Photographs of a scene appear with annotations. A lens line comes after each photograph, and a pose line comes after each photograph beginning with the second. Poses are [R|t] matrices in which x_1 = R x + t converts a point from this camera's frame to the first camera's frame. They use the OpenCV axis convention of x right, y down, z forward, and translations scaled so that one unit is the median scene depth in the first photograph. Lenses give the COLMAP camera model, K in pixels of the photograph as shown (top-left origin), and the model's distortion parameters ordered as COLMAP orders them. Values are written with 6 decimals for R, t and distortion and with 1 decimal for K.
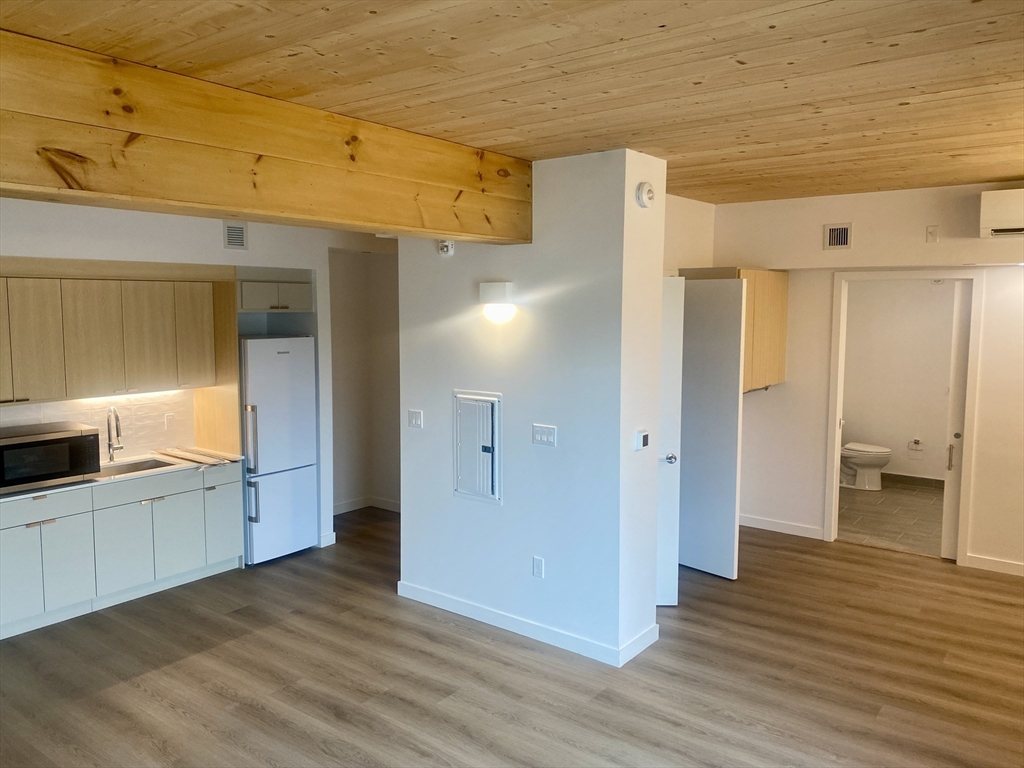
lens RADIAL K [[785.3, 0, 503.5], [0, 785.3, 377.6], [0, 0, 1]] dist [0.027199, -0.014827]
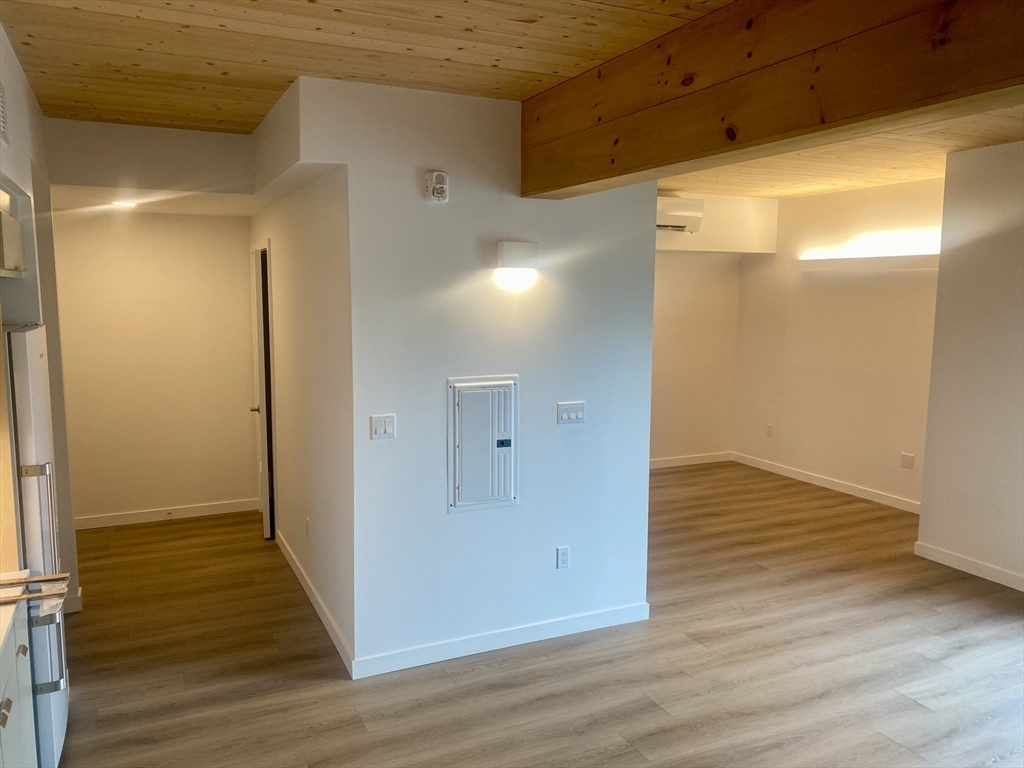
lens RADIAL K [[785.3, 0, 498.7], [0, 785.3, 386.3], [0, 0, 1]] dist [0.027199, -0.014827]
pose [[0.455233, -0.108887, 0.883689, -0.884893], [0.080609, 0.993458, 0.080887, -0.042942], [-0.886716, 0.034411, 0.461033, 0.722592]]
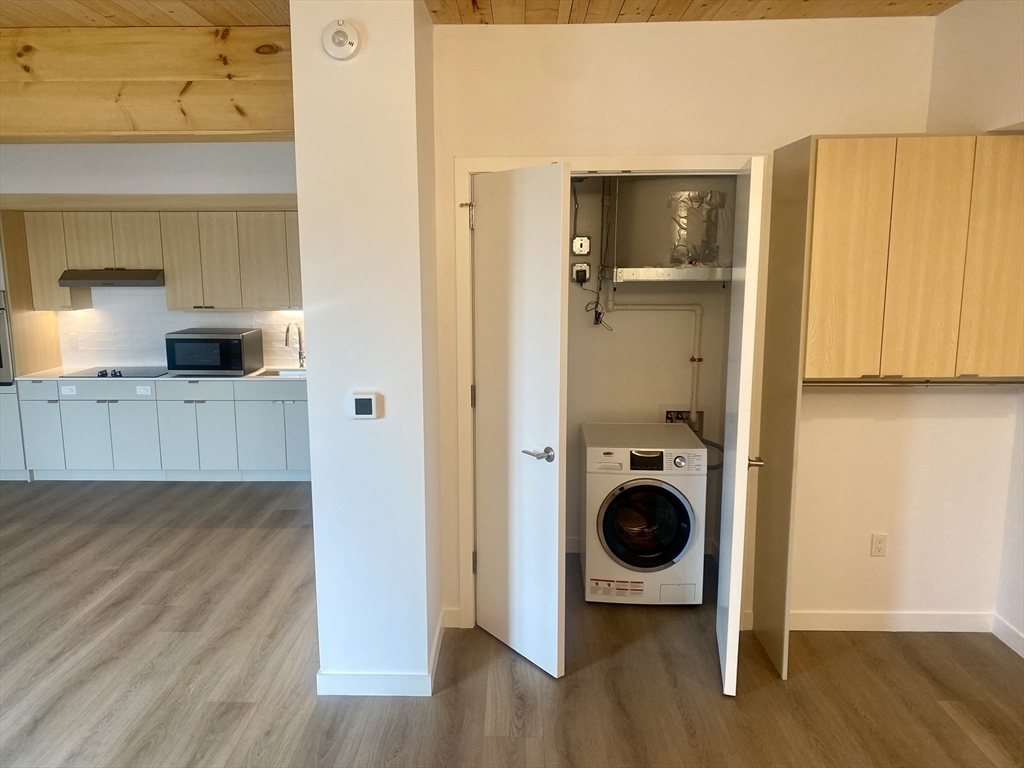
lens RADIAL K [[785.3, 0, 500.2], [0, 785.3, 385.1], [0, 0, 1]] dist [0.027199, -0.014827]
pose [[0.591345, 0.128770, -0.796072, 0.865517], [-0.070586, 0.991645, 0.107972, -0.022745], [0.803324, -0.007657, 0.595493, 0.732168]]
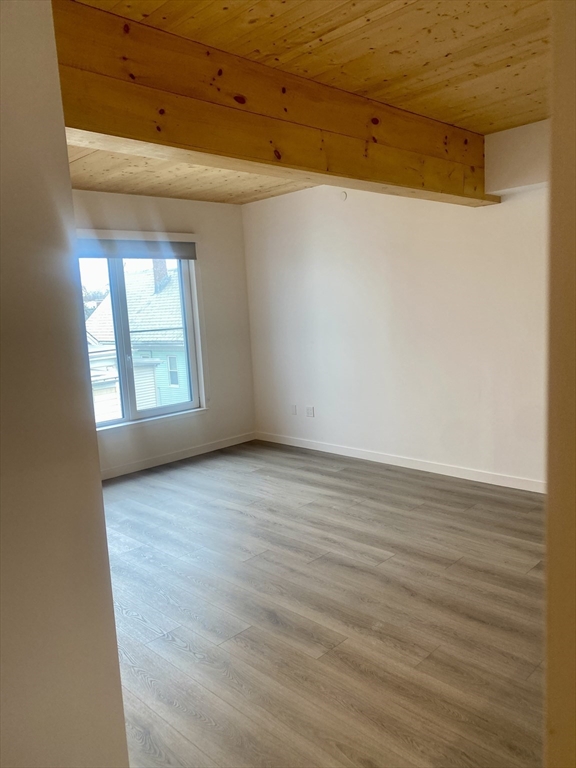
lens RADIAL K [[589.0, 0, 292.0], [0, 589.0, 380.4], [0, 0, 1]] dist [0.027199, -0.014827]
pose [[-0.992367, 0.029525, 0.119732, -0.321926], [0.056804, 0.971221, 0.231309, -0.074477], [-0.109457, 0.236345, -0.965484, 1.605965]]
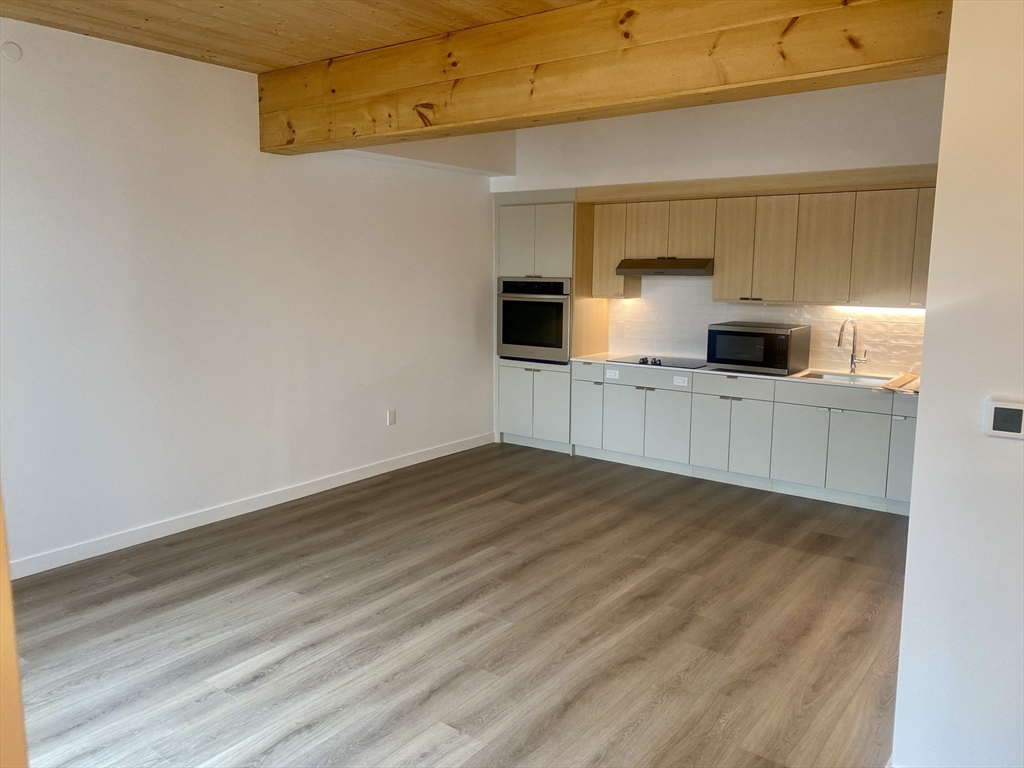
lens RADIAL K [[785.3, 0, 506.9], [0, 785.3, 376.4], [0, 0, 1]] dist [0.027199, -0.014827]
pose [[0.008850, 0.139683, -0.990157, 0.712383], [-0.100663, 0.985290, 0.138096, 0.019885], [0.994881, 0.098450, 0.022780, 0.724890]]
